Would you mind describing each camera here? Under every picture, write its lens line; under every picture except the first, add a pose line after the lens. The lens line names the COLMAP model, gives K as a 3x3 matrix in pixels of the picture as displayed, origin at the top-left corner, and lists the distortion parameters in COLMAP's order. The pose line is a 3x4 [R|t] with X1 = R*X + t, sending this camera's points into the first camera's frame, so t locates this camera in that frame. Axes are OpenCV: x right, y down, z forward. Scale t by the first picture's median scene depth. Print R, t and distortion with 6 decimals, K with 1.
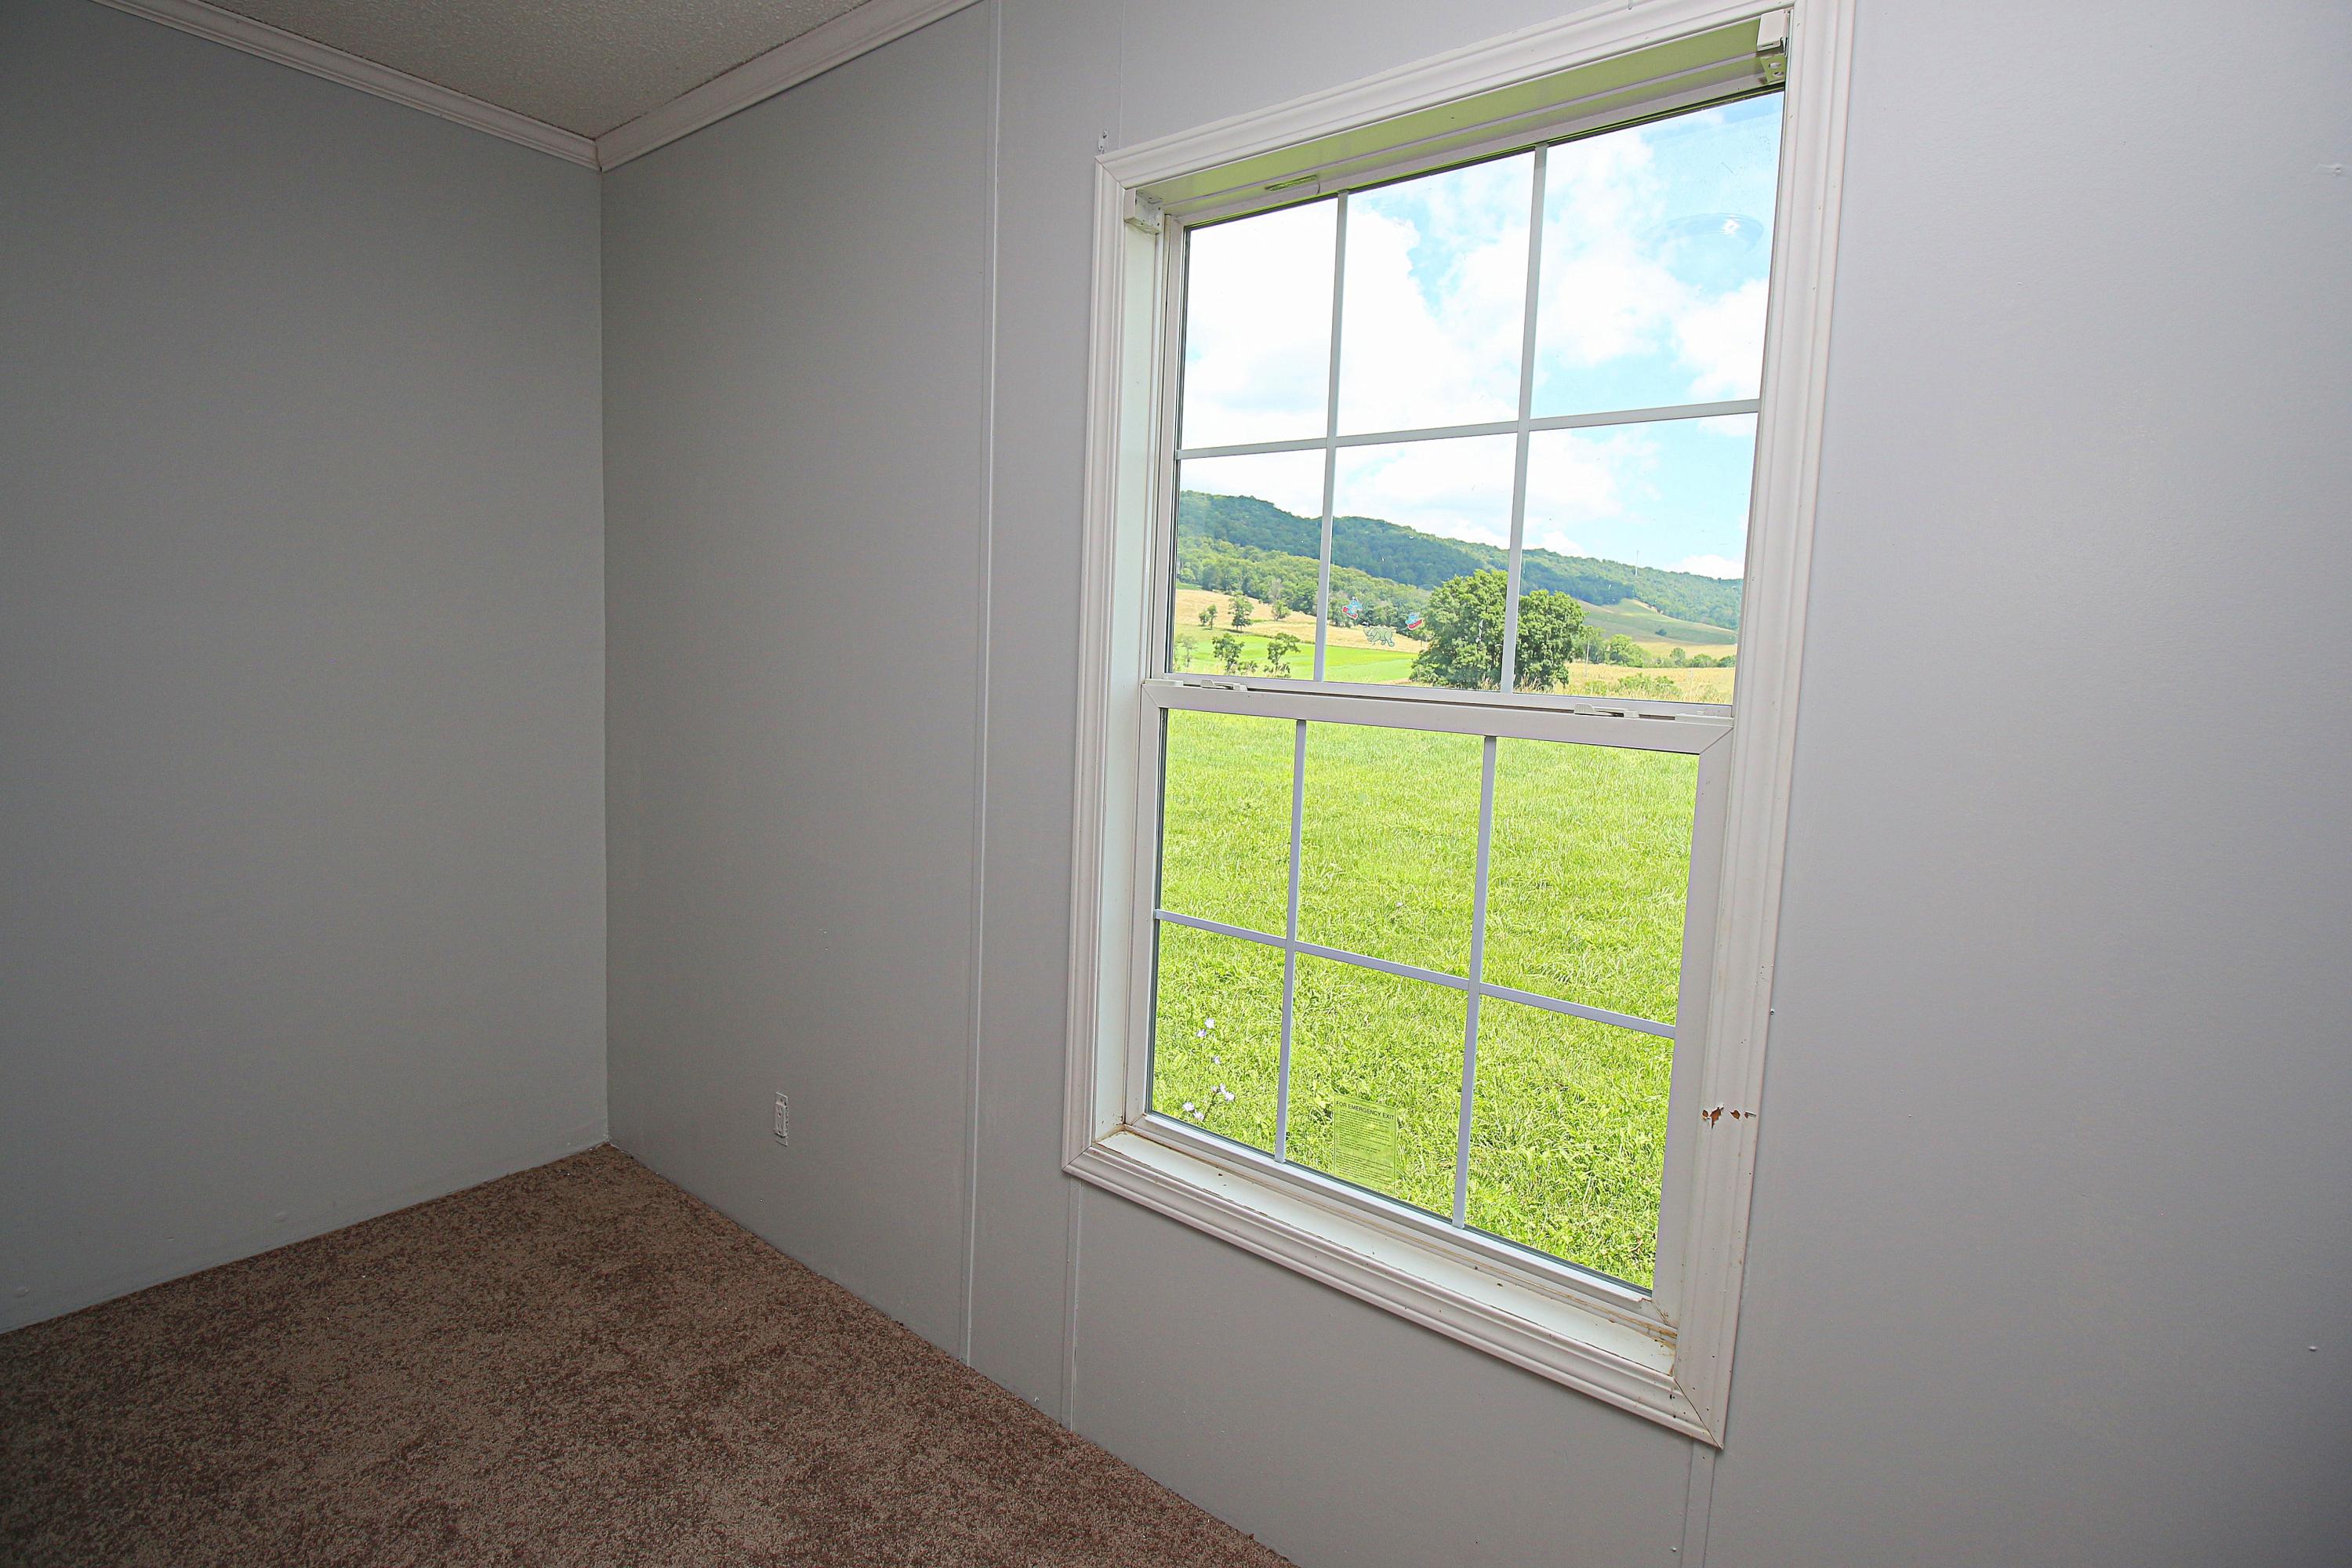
lens RADIAL K [[1124.0, 0, 1160.6], [0, 1124.0, 752.1], [0, 0, 1]] dist [0.000782, -0.016210]
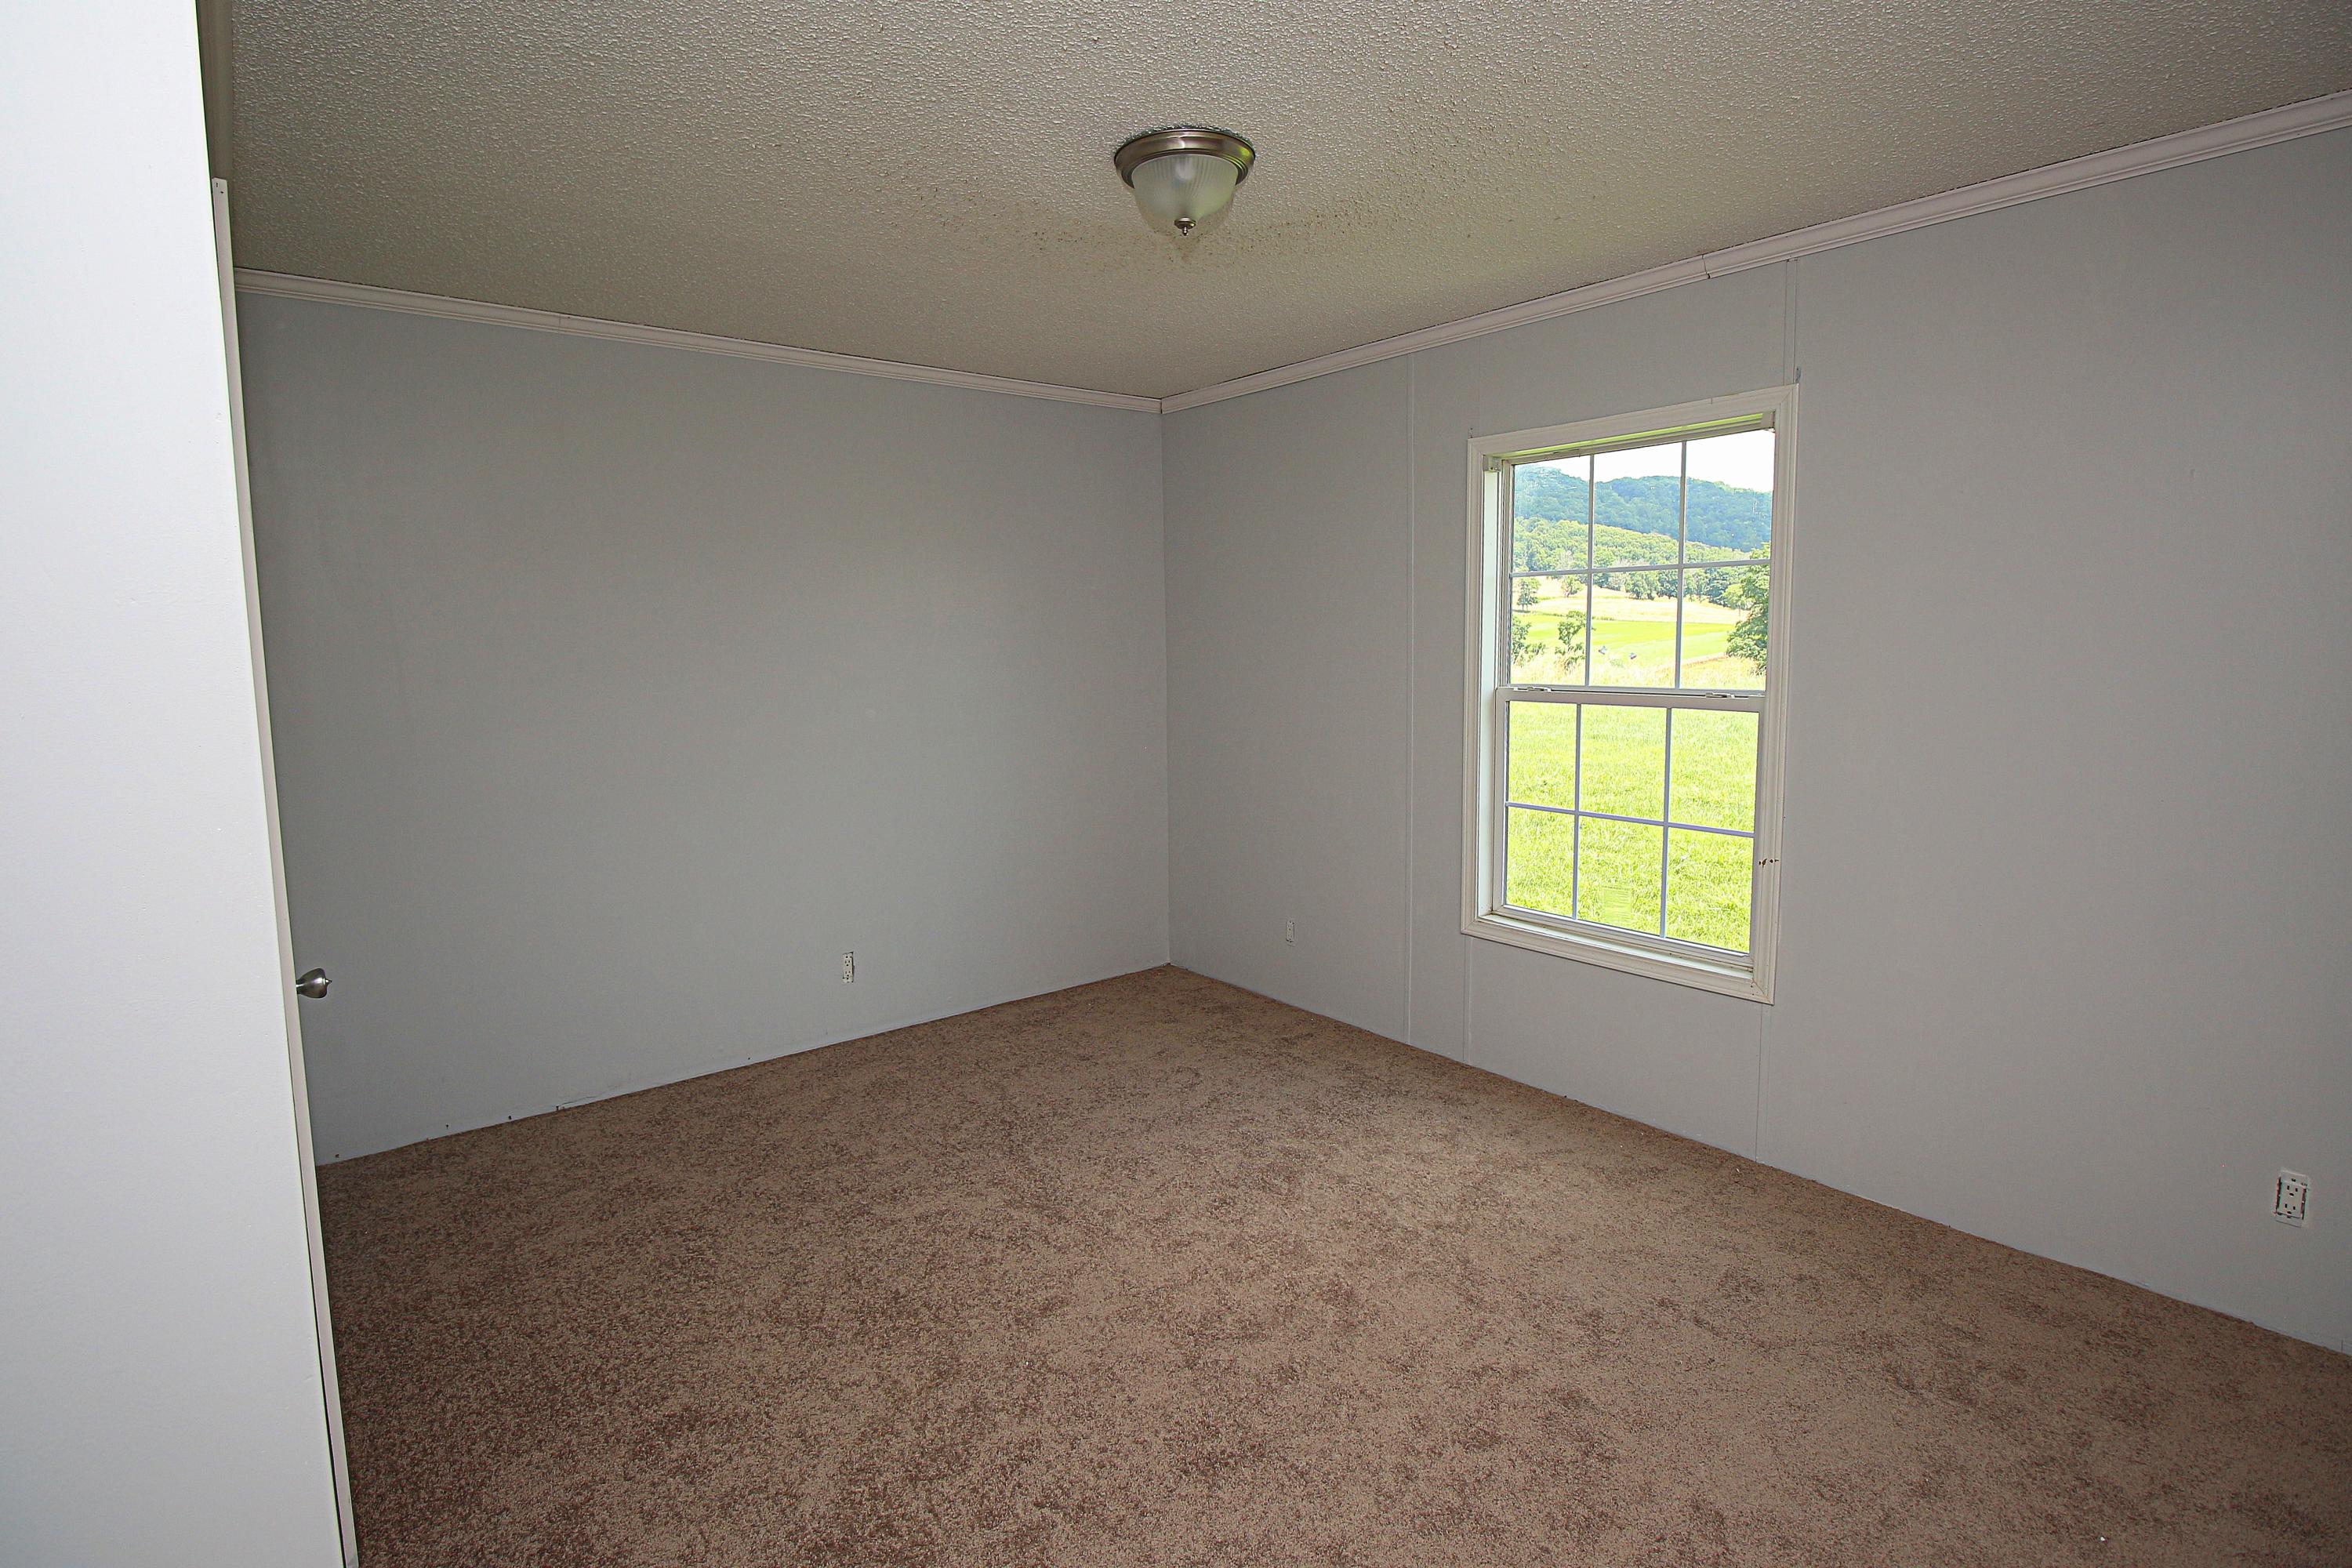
lens RADIAL K [[1160.5, 0, 1156.0], [0, 1160.5, 755.1], [0, 0, 1]] dist [-0.000159, -0.019098]
pose [[0.970562, -0.029046, -0.239093, -0.027796], [0.030391, 0.999536, 0.001939, 0.008138], [0.238926, -0.009149, 0.970995, -0.283942]]
